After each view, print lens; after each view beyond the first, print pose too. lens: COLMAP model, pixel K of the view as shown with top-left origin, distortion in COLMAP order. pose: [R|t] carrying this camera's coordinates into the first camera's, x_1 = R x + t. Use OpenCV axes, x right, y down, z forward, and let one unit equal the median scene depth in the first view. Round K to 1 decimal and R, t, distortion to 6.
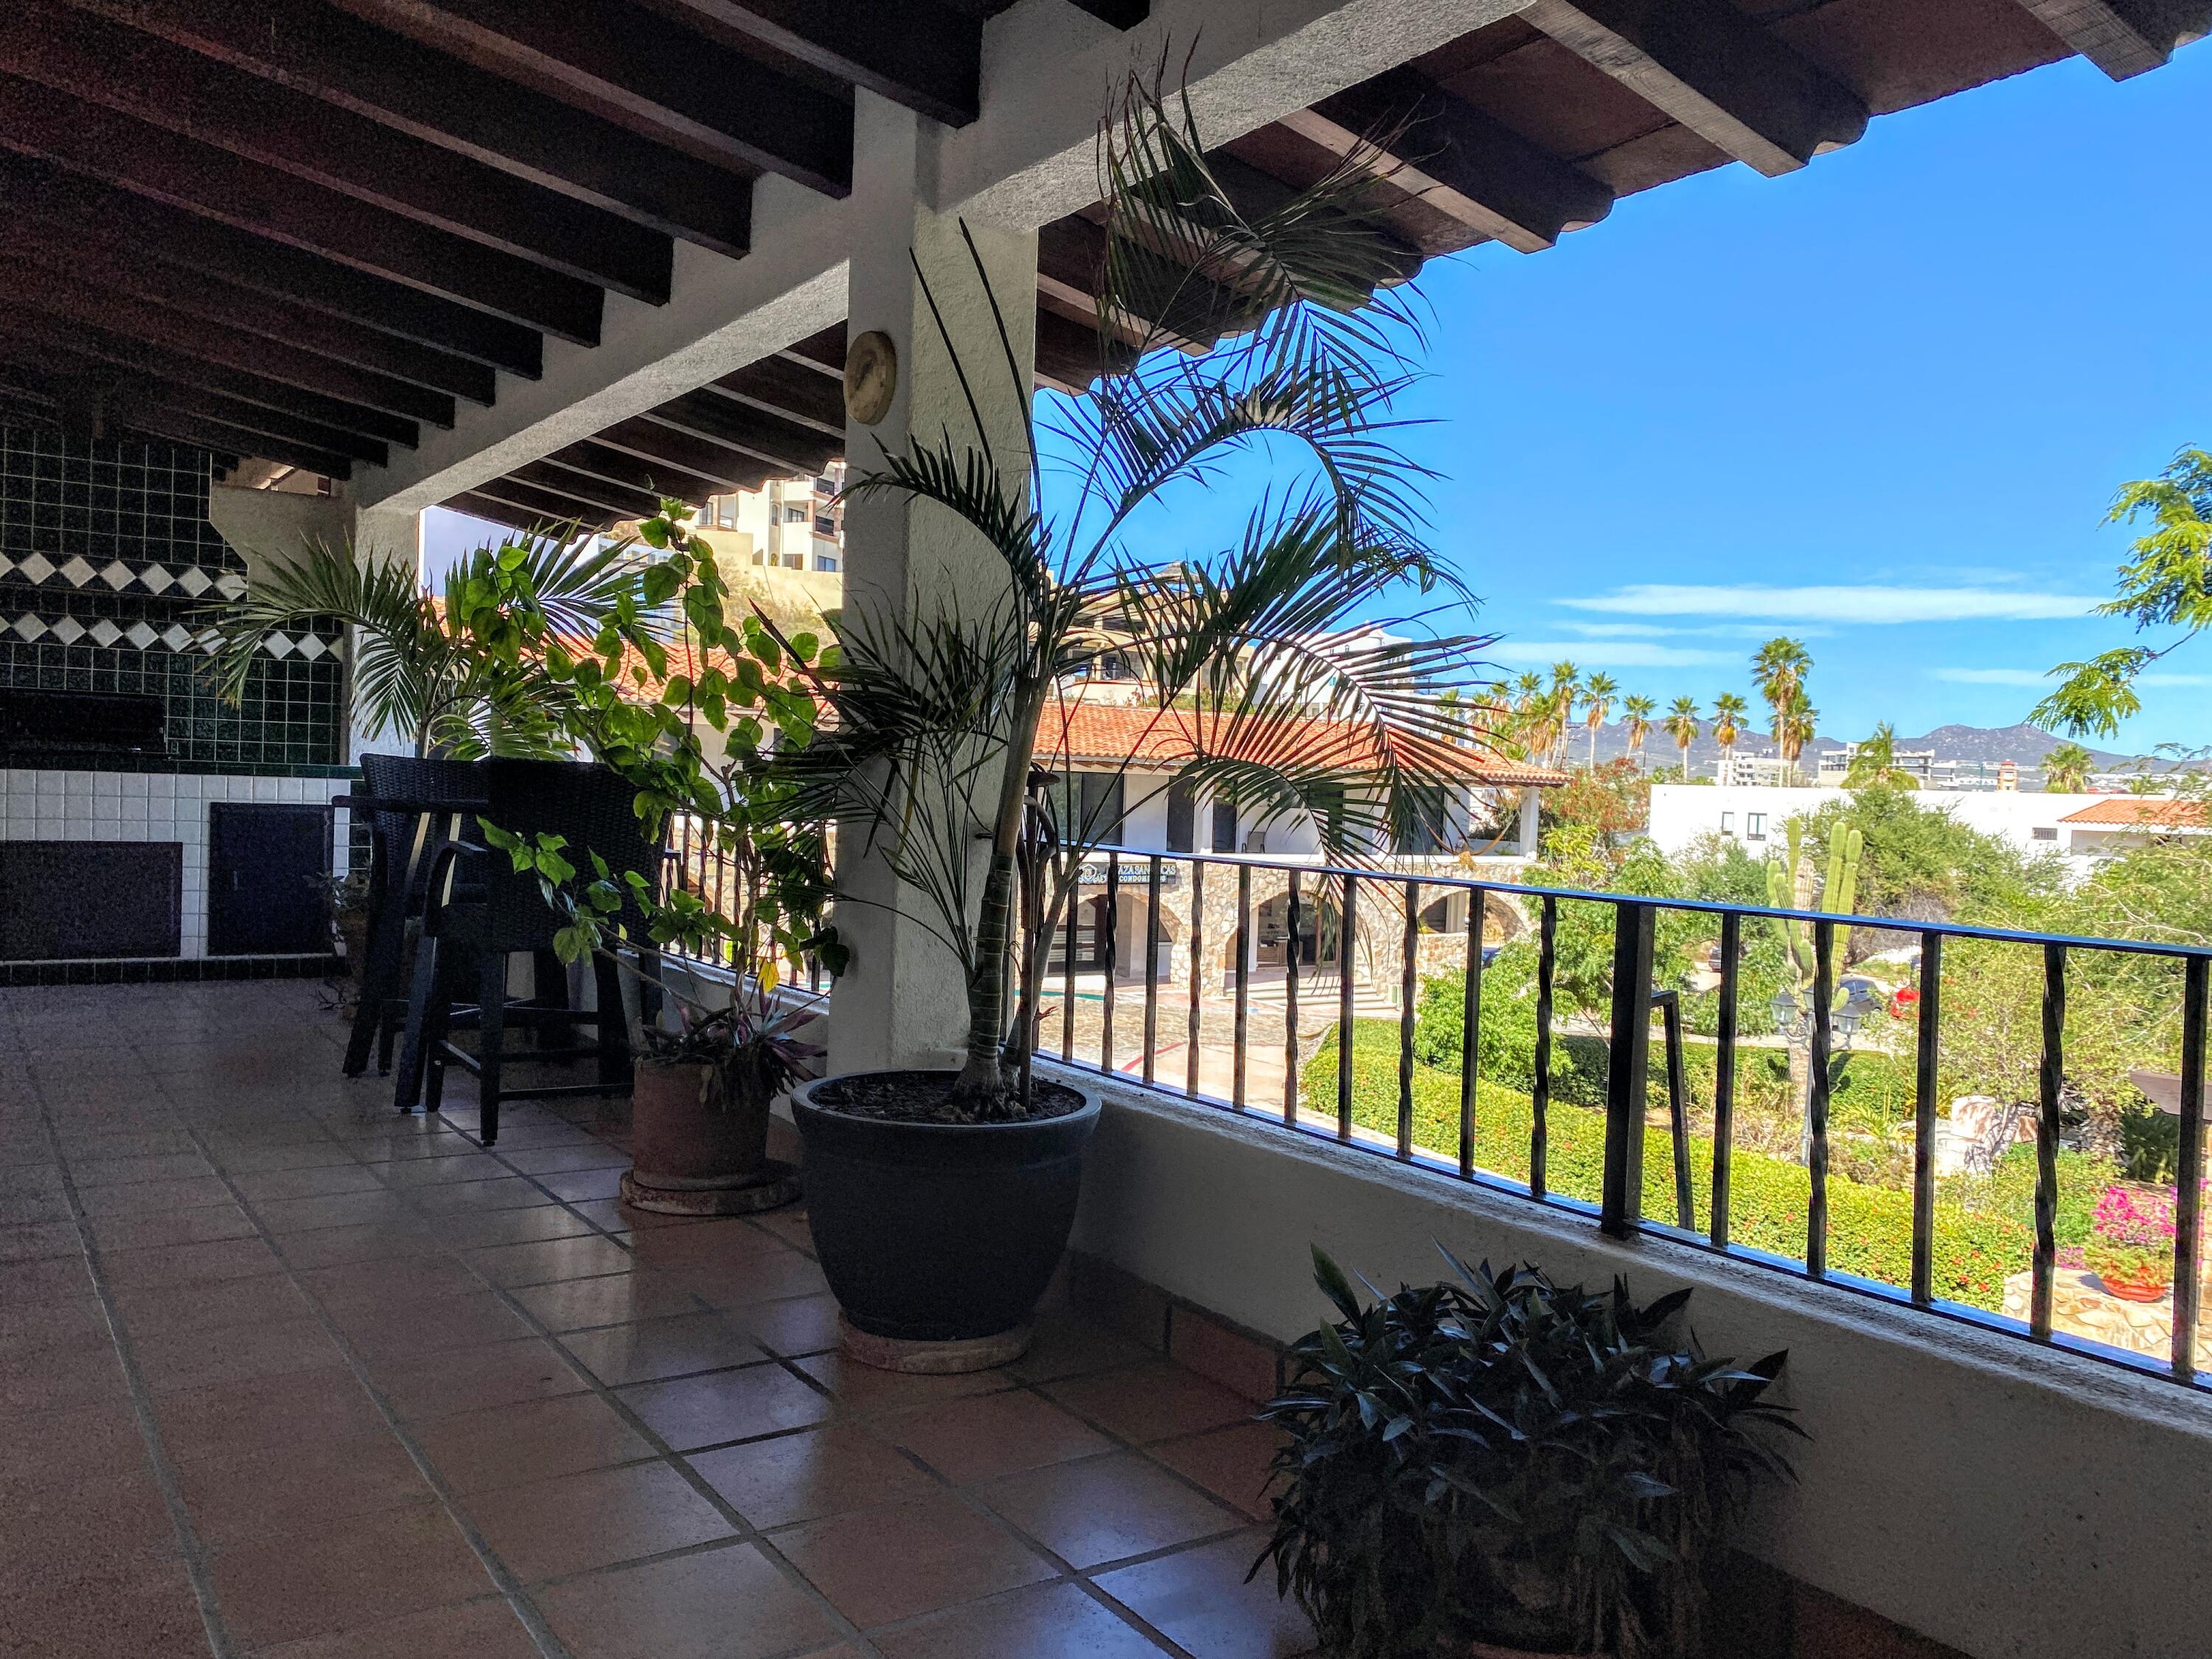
lens RADIAL K [[1696.2, 0, 1119.1], [0, 1696.2, 849.3], [0, 0, 1]] dist [0.038844, -0.030854]
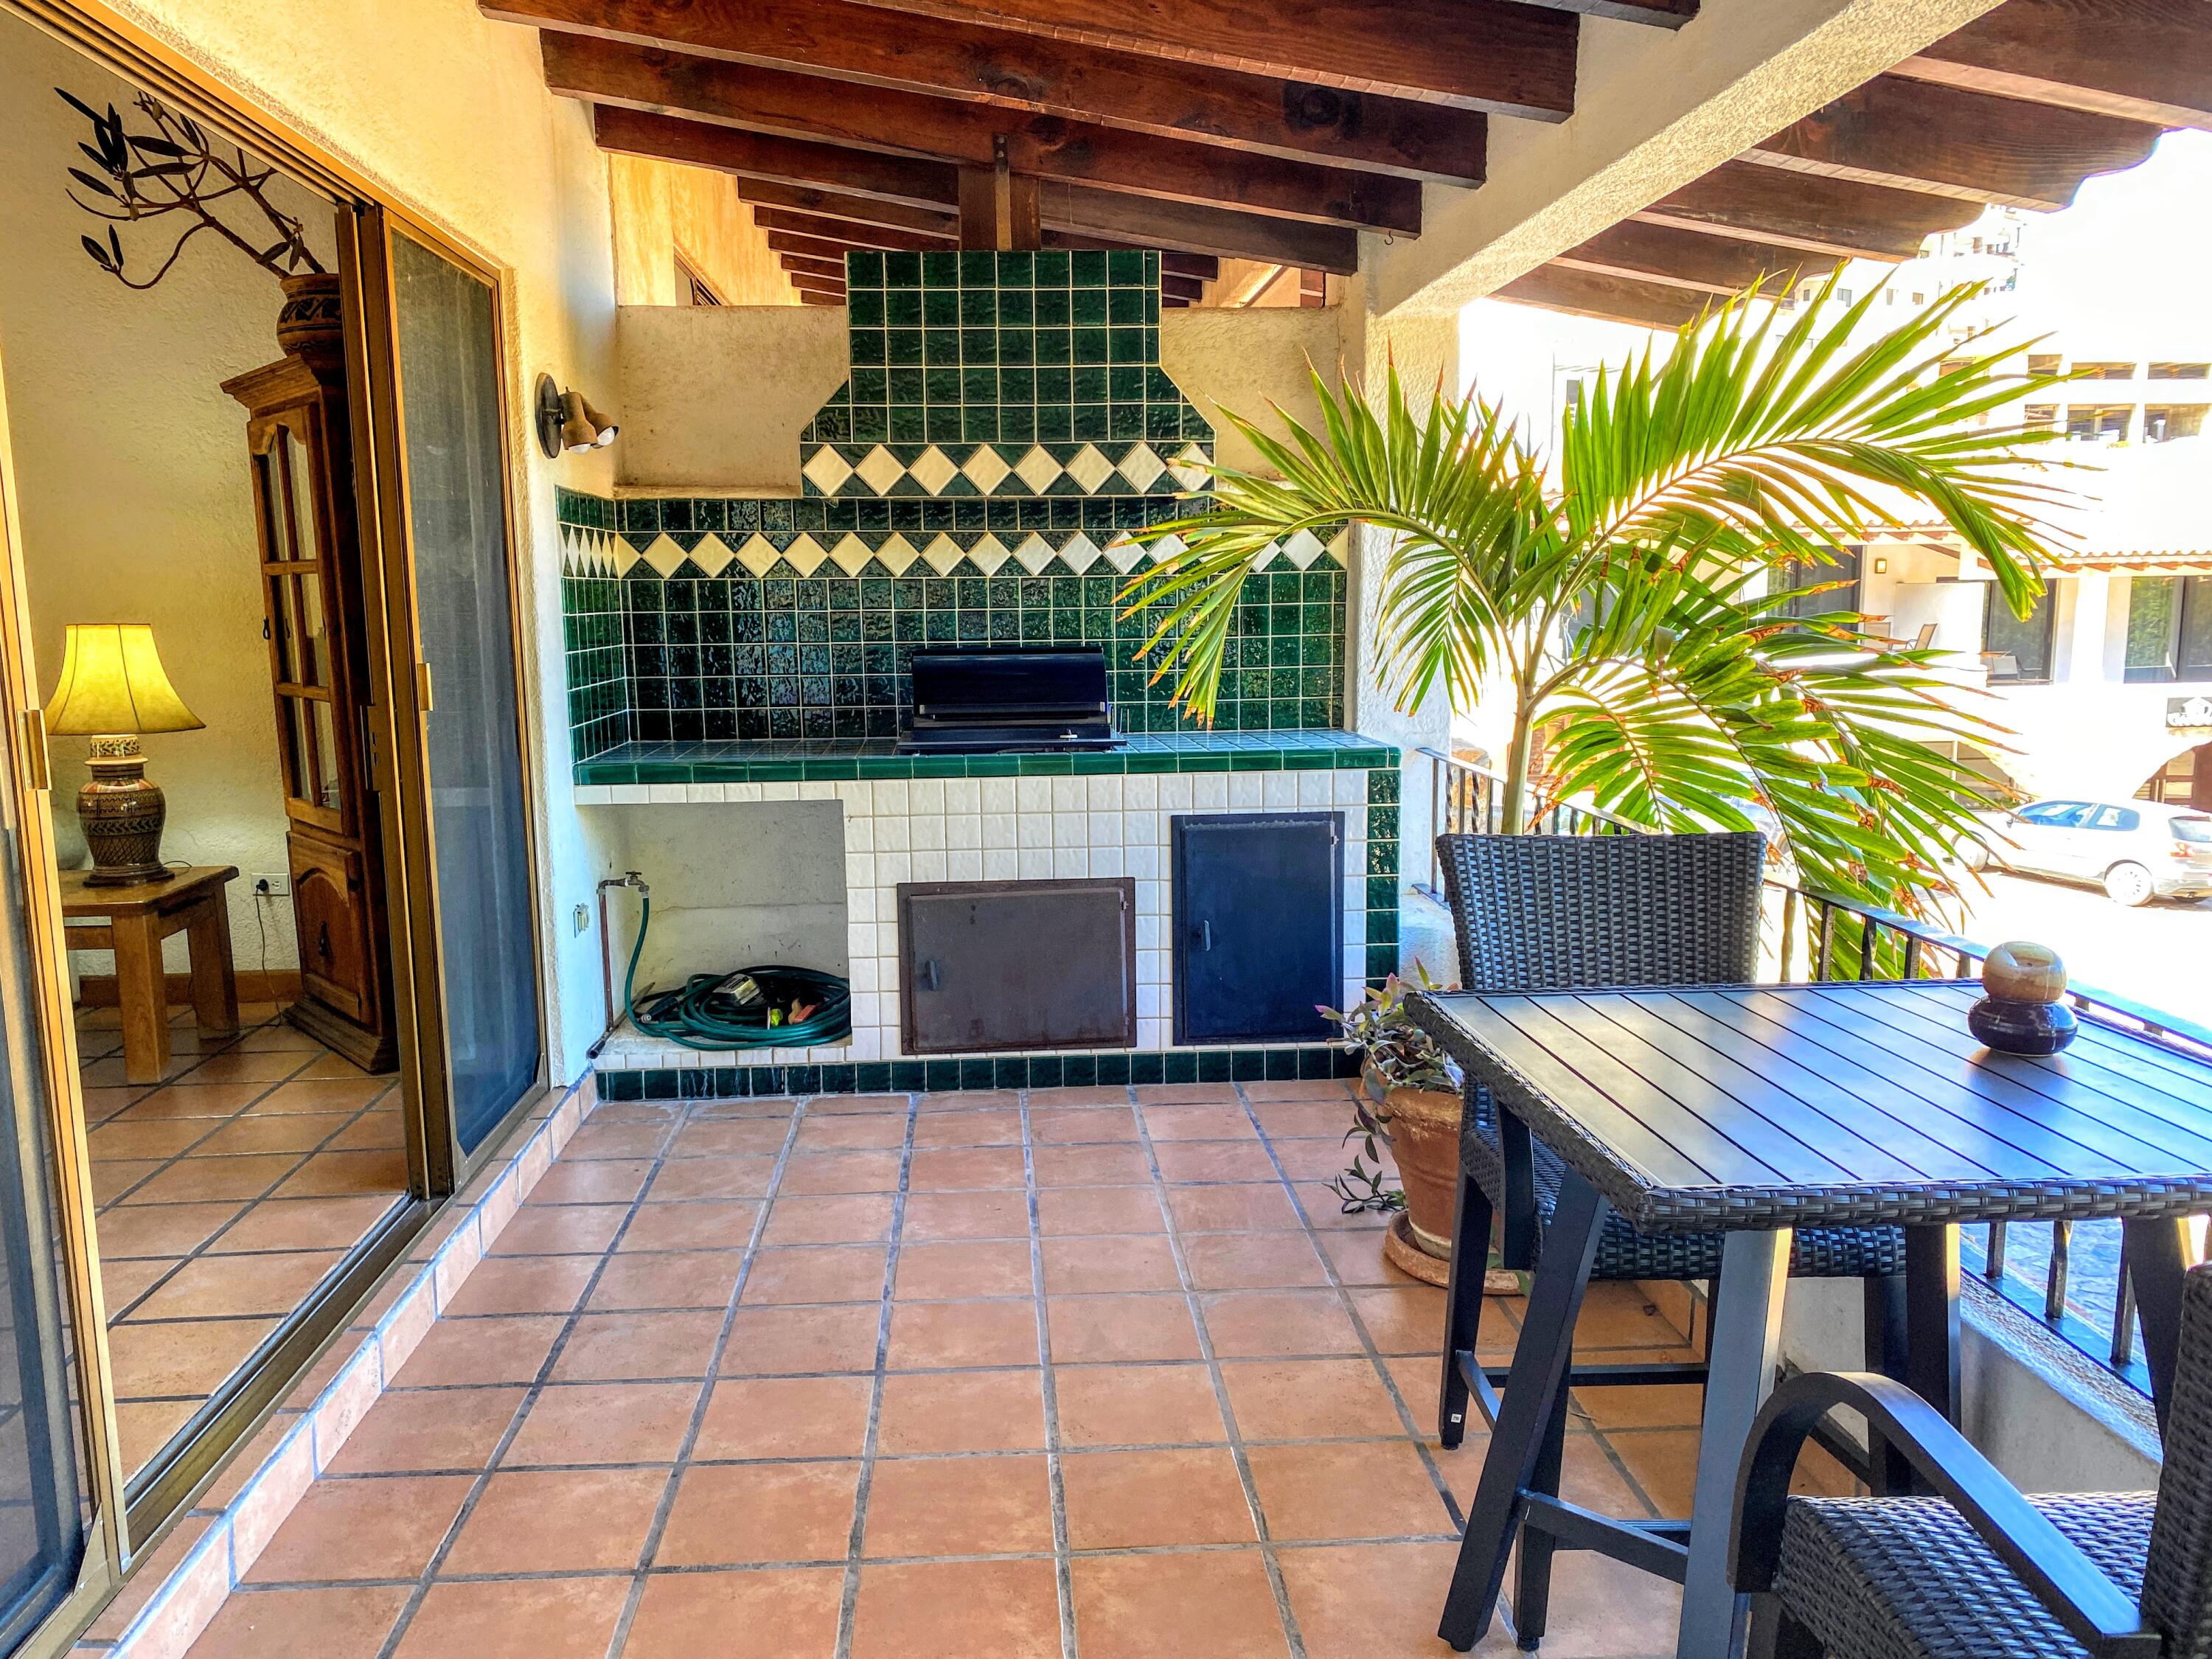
lens RADIAL K [[1696.2, 0, 1108.6], [0, 1696.2, 889.2], [0, 0, 1]] dist [0.038844, -0.030854]
pose [[0.859813, 0.038611, -0.509147, -0.224236], [0.028734, 0.991898, 0.123745, -0.079731], [0.509800, -0.121028, 0.851737, 0.438909]]
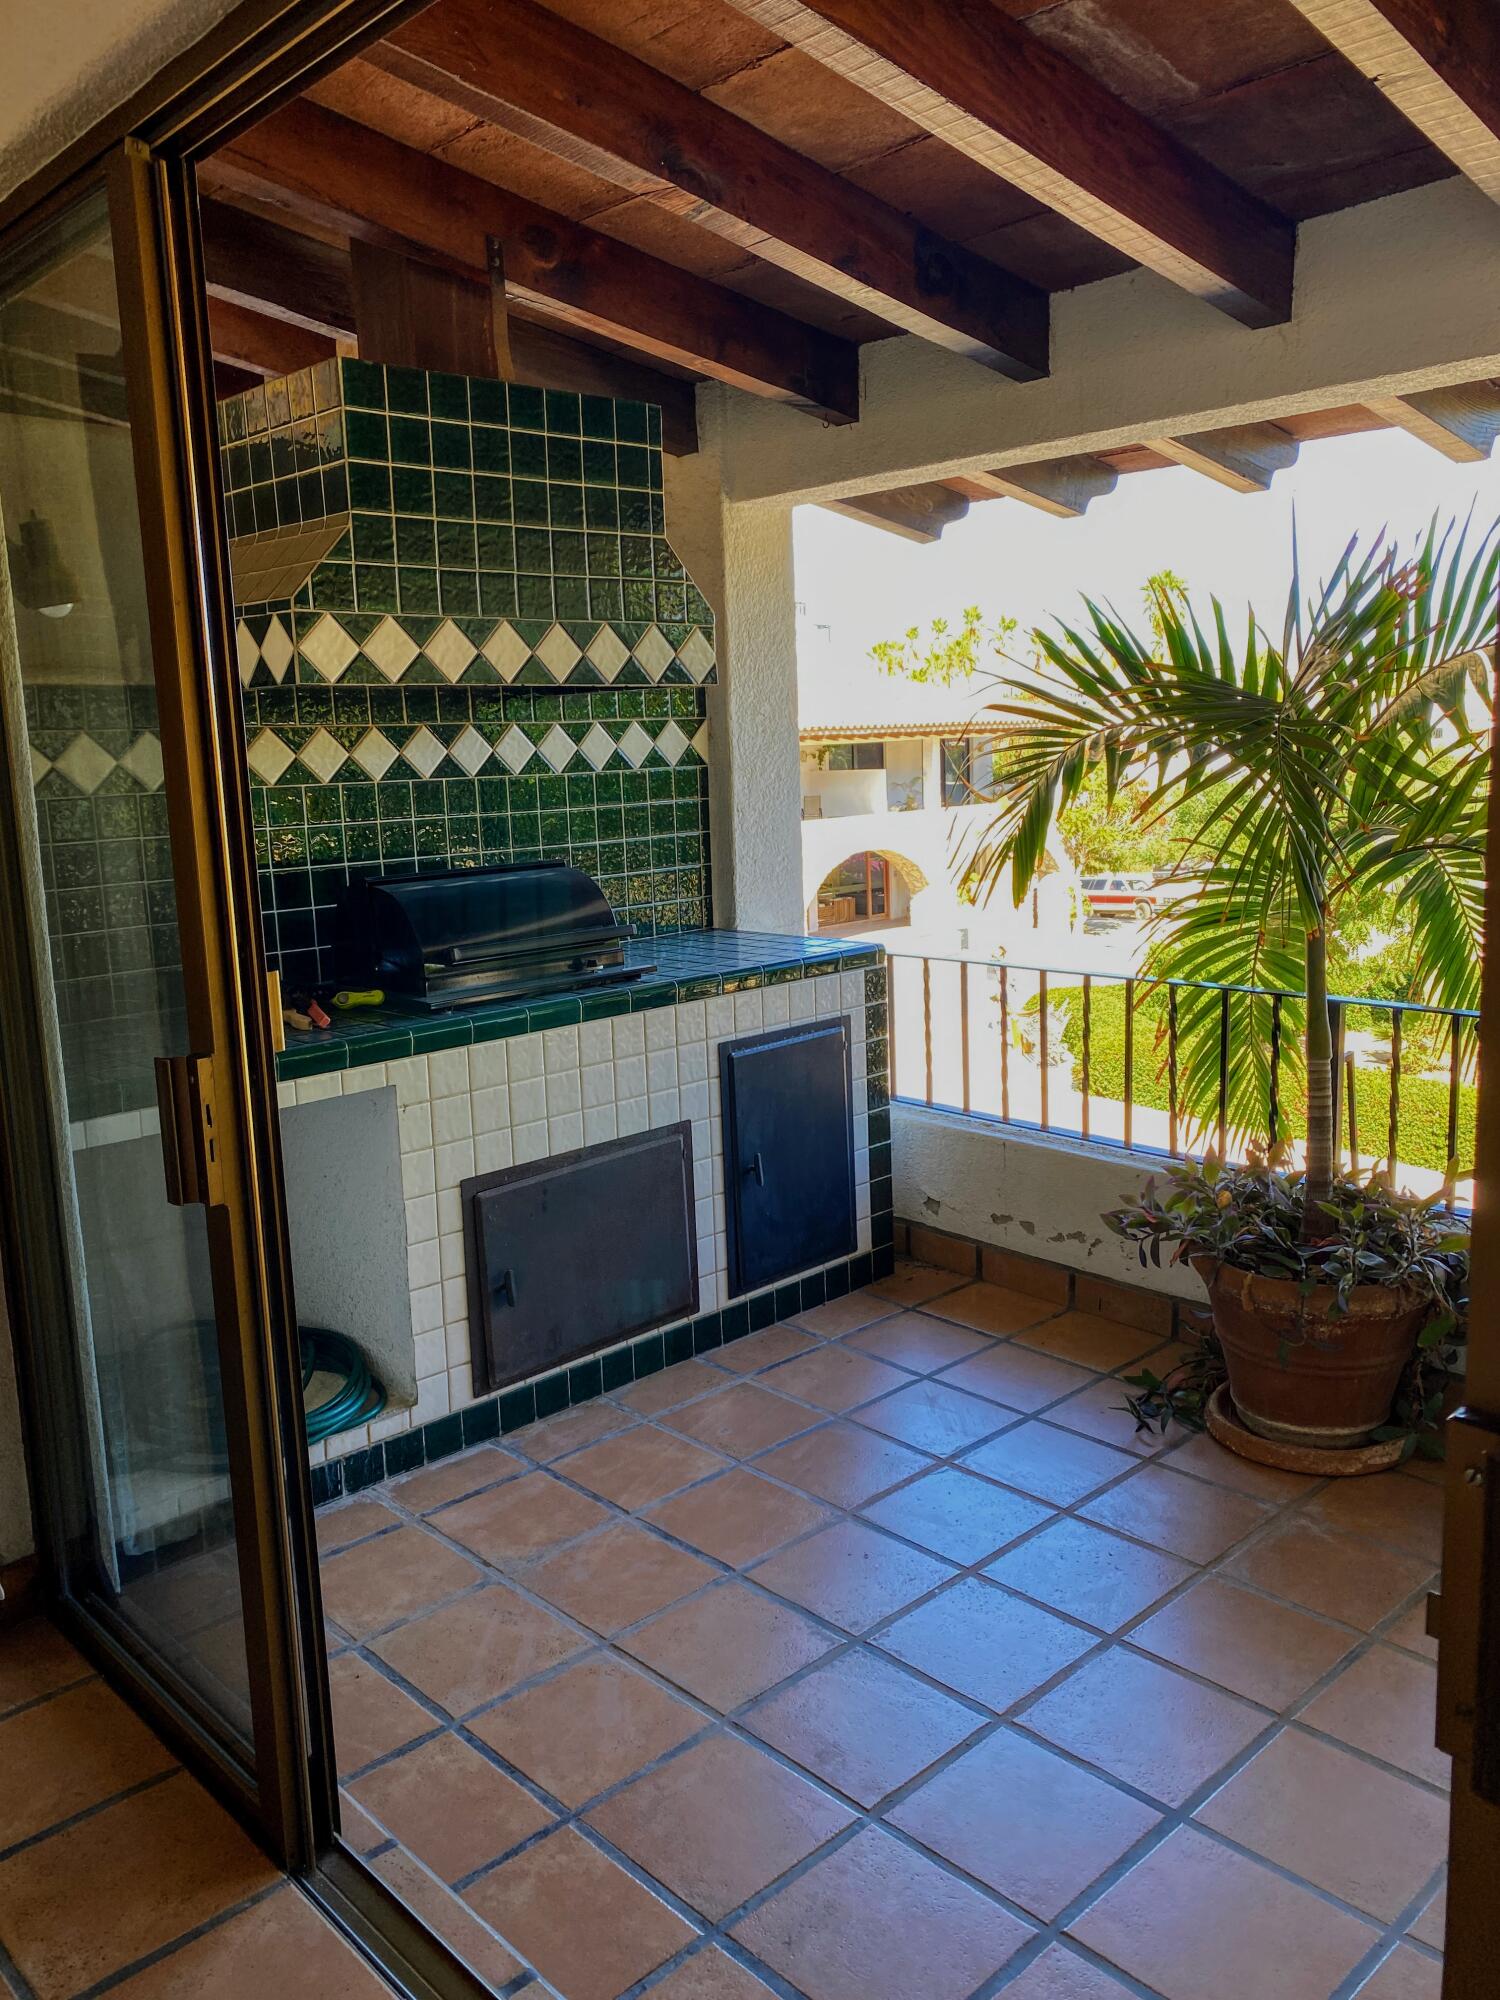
lens RADIAL K [[1533.7, 0, 756.2], [0, 1533.7, 1010.7], [0, 0, 1]] dist [0.038844, -0.030854]
pose [[0.982095, -0.103289, 0.157544, -0.597608], [0.080366, 0.986087, 0.145515, -0.112214], [-0.170383, -0.130249, 0.976732, 0.497298]]
